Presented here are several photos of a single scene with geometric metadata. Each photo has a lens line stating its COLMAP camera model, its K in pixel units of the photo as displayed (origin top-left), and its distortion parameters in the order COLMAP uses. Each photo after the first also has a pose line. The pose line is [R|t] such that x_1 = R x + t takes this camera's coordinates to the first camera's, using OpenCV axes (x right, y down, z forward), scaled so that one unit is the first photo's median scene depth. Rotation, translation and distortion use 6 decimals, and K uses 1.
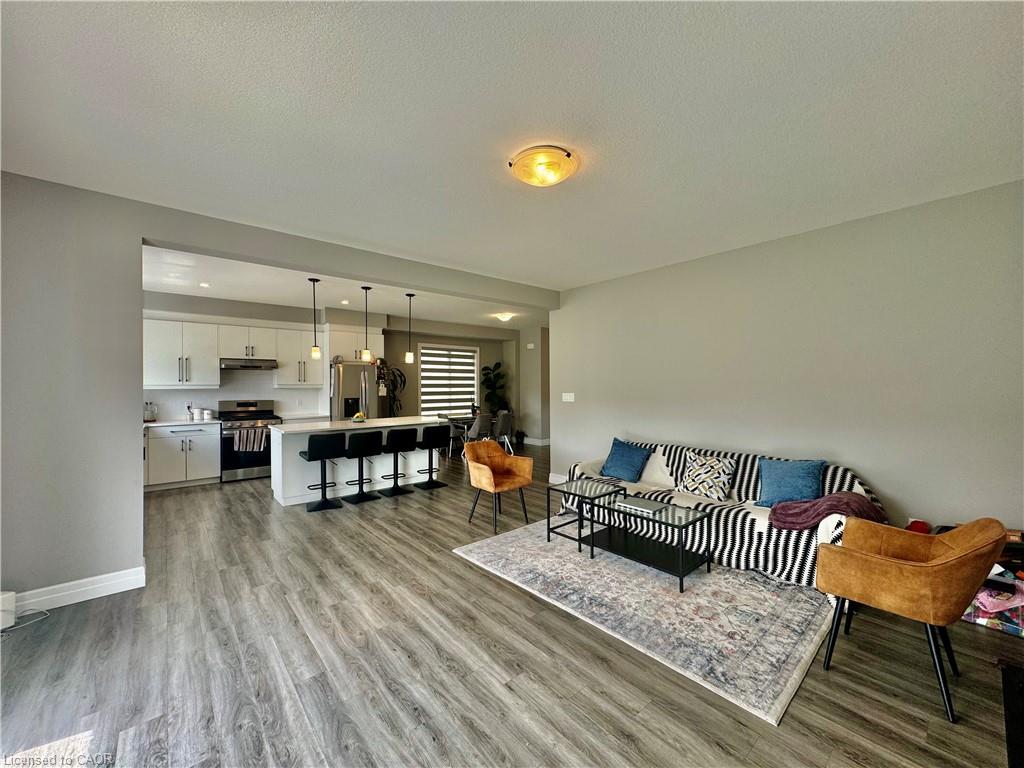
lens RADIAL K [[406.5, 0, 512.0], [0, 406.5, 384.4], [0, 0, 1]] dist [-0.001053, 0.000040]
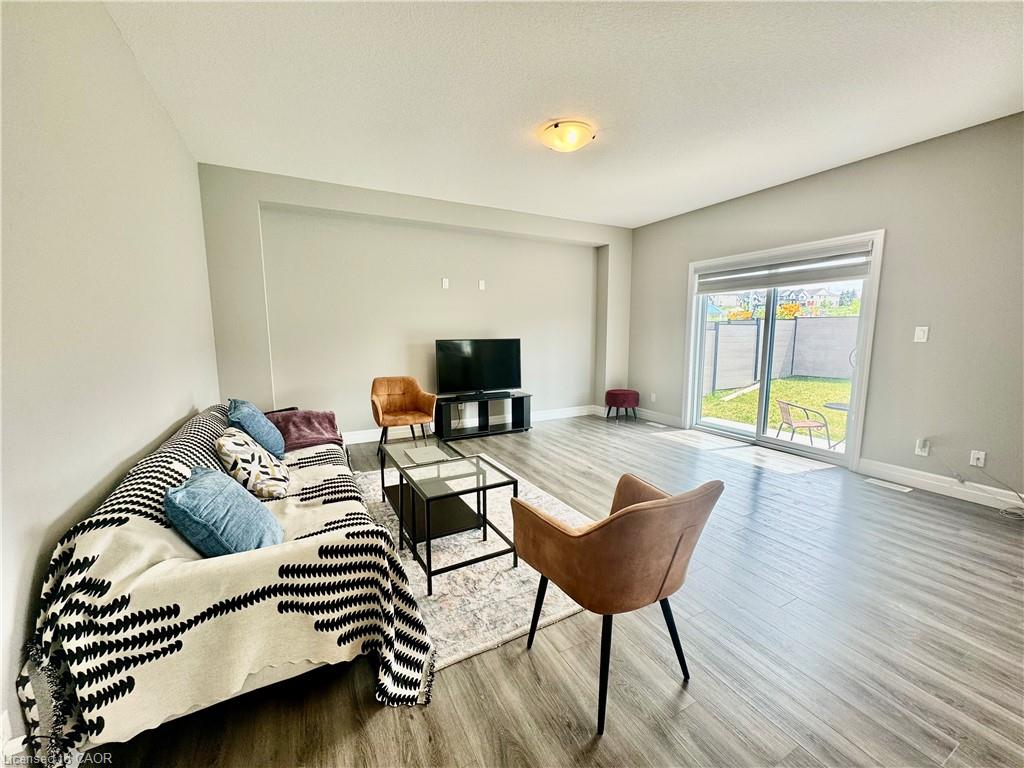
lens RADIAL K [[406.5, 0, 512.0], [0, 406.5, 384.4], [0, 0, 1]] dist [-0.001053, 0.000040]
pose [[-0.974900, -0.022762, 0.221476, -0.046704], [0.006171, 0.991615, 0.129079, 0.055445], [-0.222557, 0.127205, -0.966585, 2.220344]]
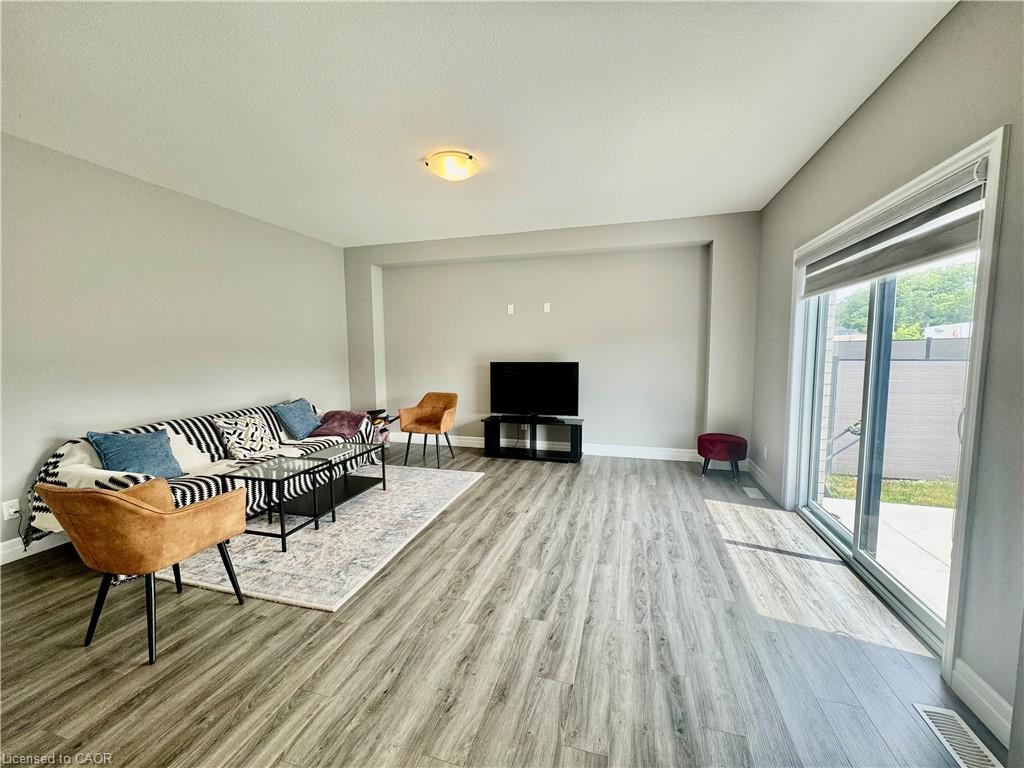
lens RADIAL K [[406.5, 0, 512.0], [0, 406.5, 384.4], [0, 0, 1]] dist [-0.001053, 0.000040]
pose [[-0.545640, -0.066388, 0.835386, -1.056399], [0.008382, 0.996375, 0.084657, 0.031576], [-0.837978, 0.053194, -0.543105, 1.483691]]
